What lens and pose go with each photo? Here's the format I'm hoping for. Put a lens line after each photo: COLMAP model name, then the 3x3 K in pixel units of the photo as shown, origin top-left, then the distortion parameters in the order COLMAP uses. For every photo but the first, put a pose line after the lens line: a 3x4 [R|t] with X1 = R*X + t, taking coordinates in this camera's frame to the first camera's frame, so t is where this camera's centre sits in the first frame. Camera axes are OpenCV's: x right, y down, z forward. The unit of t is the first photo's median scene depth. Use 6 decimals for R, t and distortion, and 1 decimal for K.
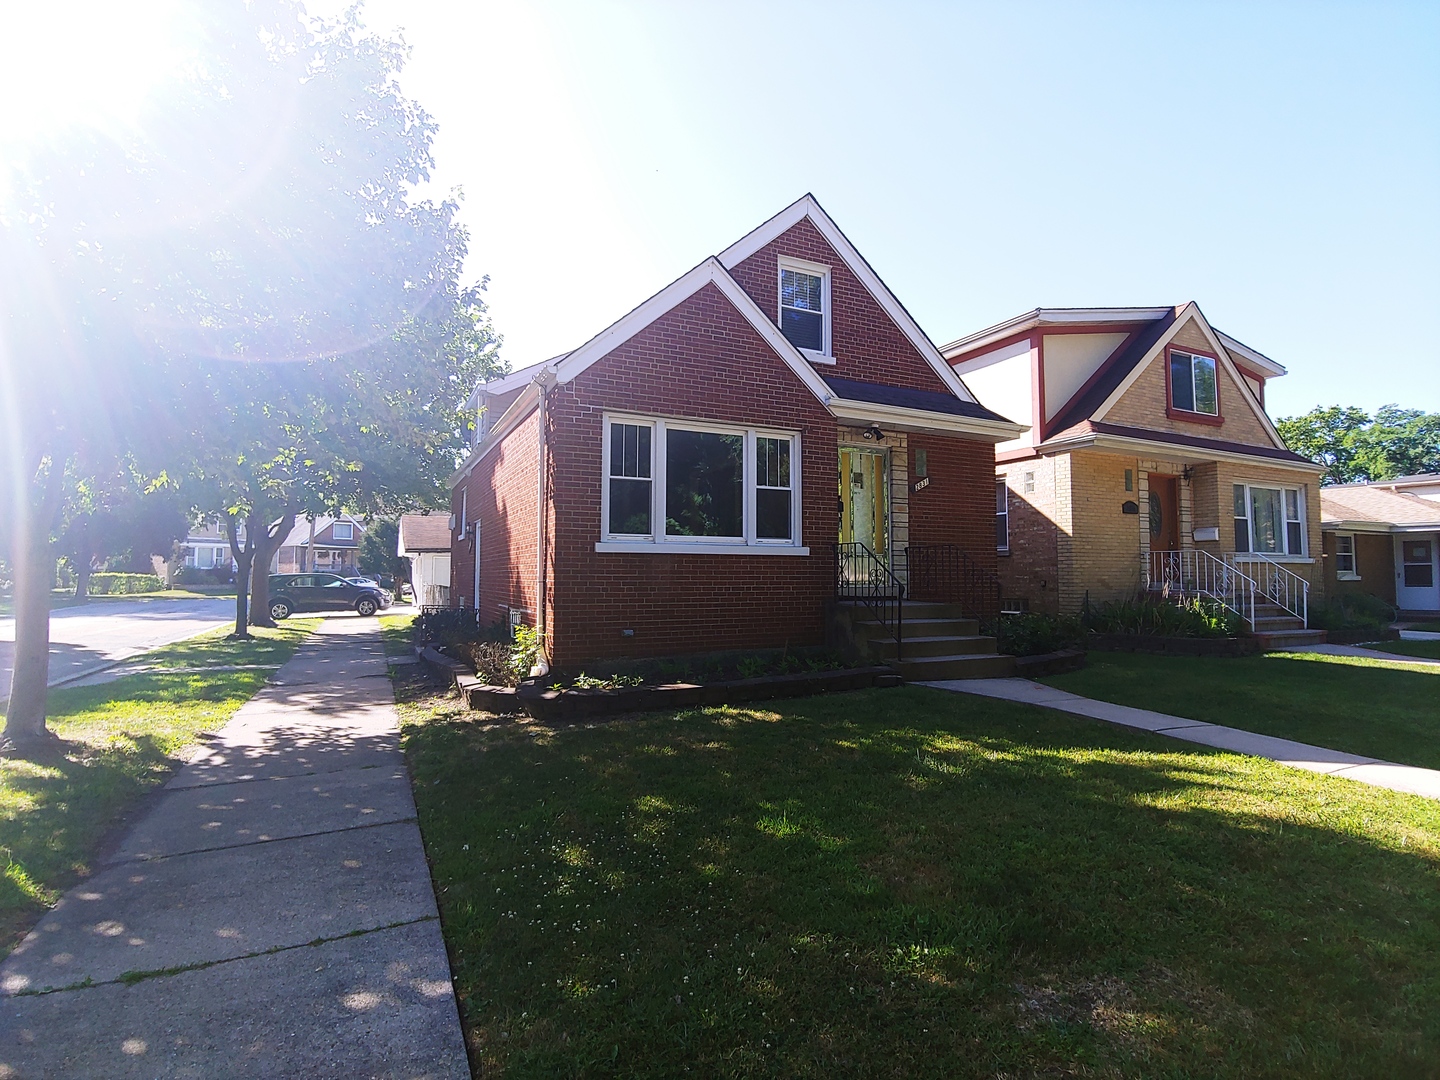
lens RADIAL K [[726.0, 0, 719.3], [0, 726.0, 533.4], [0, 0, 1]] dist [-0.022217, 0.001964]
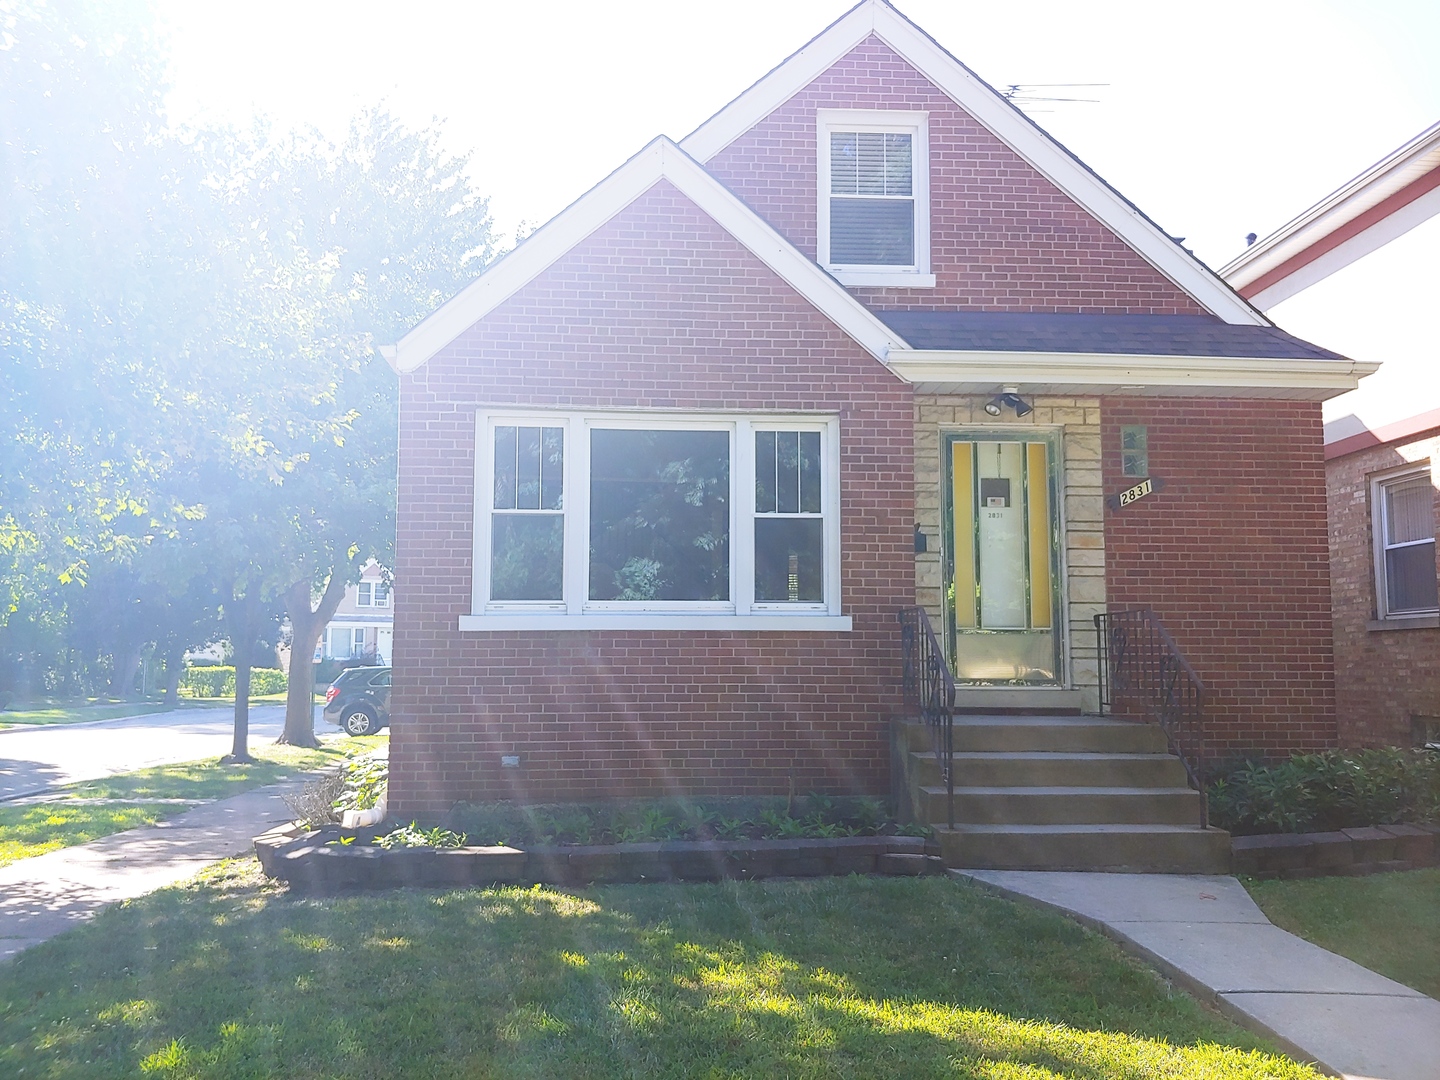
lens RADIAL K [[1275.4, 0, 716.4], [0, 1275.4, 539.4], [0, 0, 1]] dist [0.068348, -0.063831]
pose [[0.926773, -0.037958, -0.373698, 0.396913], [0.021764, 0.998636, -0.047461, 0.003399], [0.374990, 0.035853, 0.926335, 0.036576]]
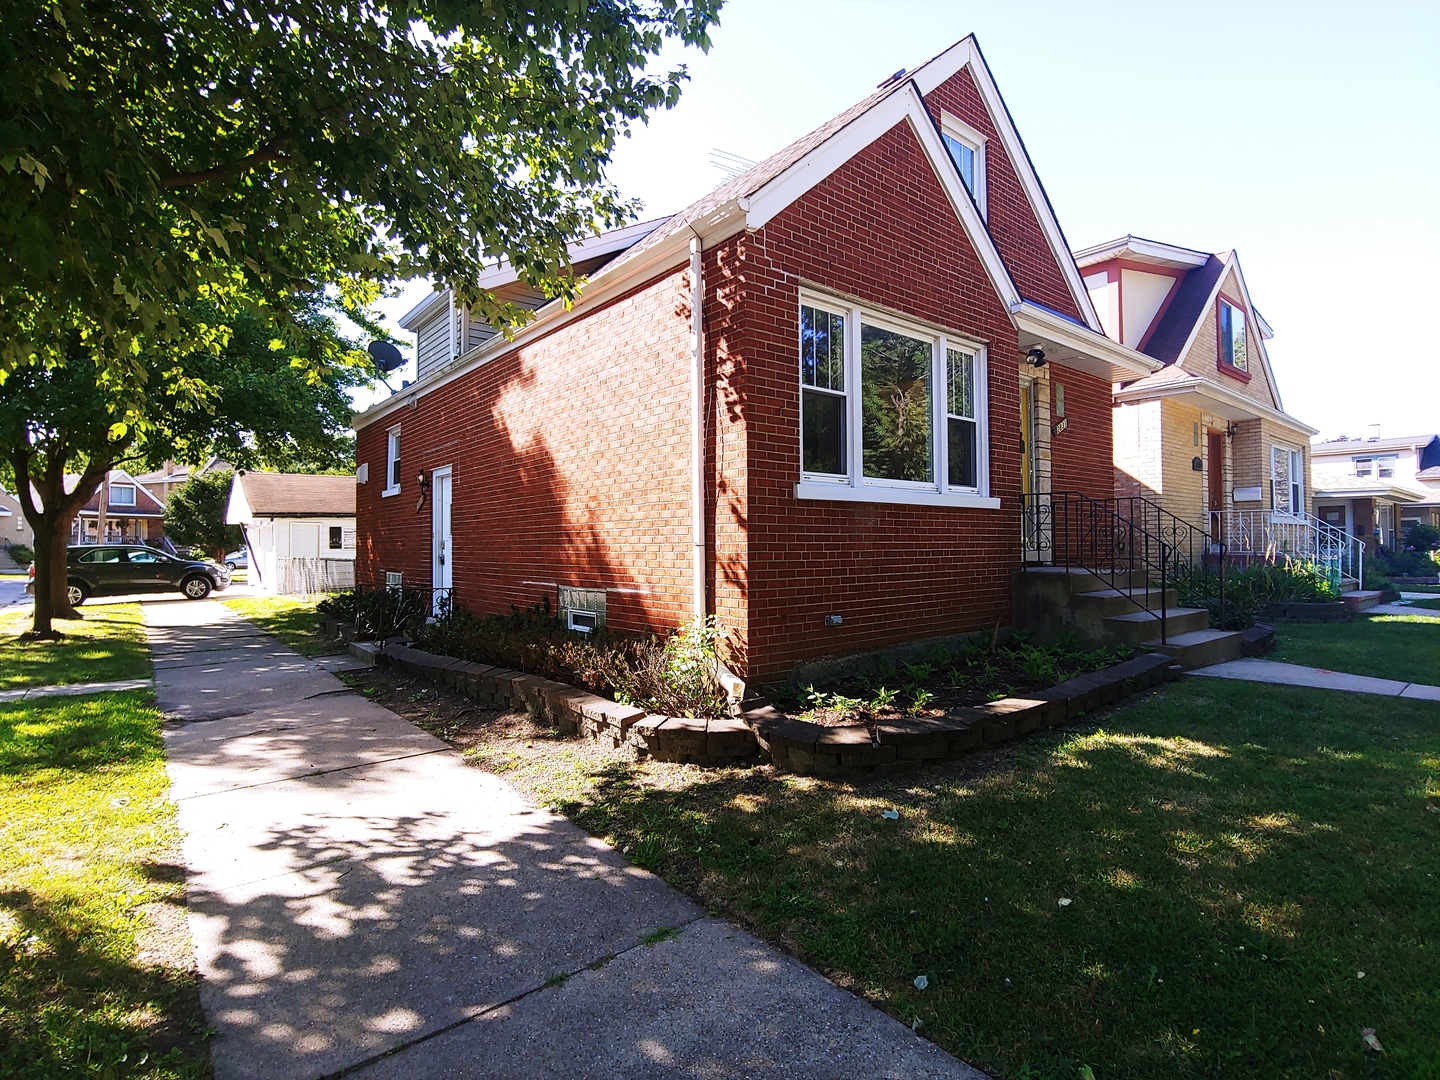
lens RADIAL K [[726.0, 0, 724.7], [0, 726.0, 530.8], [0, 0, 1]] dist [-0.022217, 0.001964]
pose [[0.972402, -0.004077, 0.233278, -0.330033], [-0.004715, 0.999300, 0.037121, 0.026104], [-0.233266, -0.037196, 0.971701, 0.329582]]
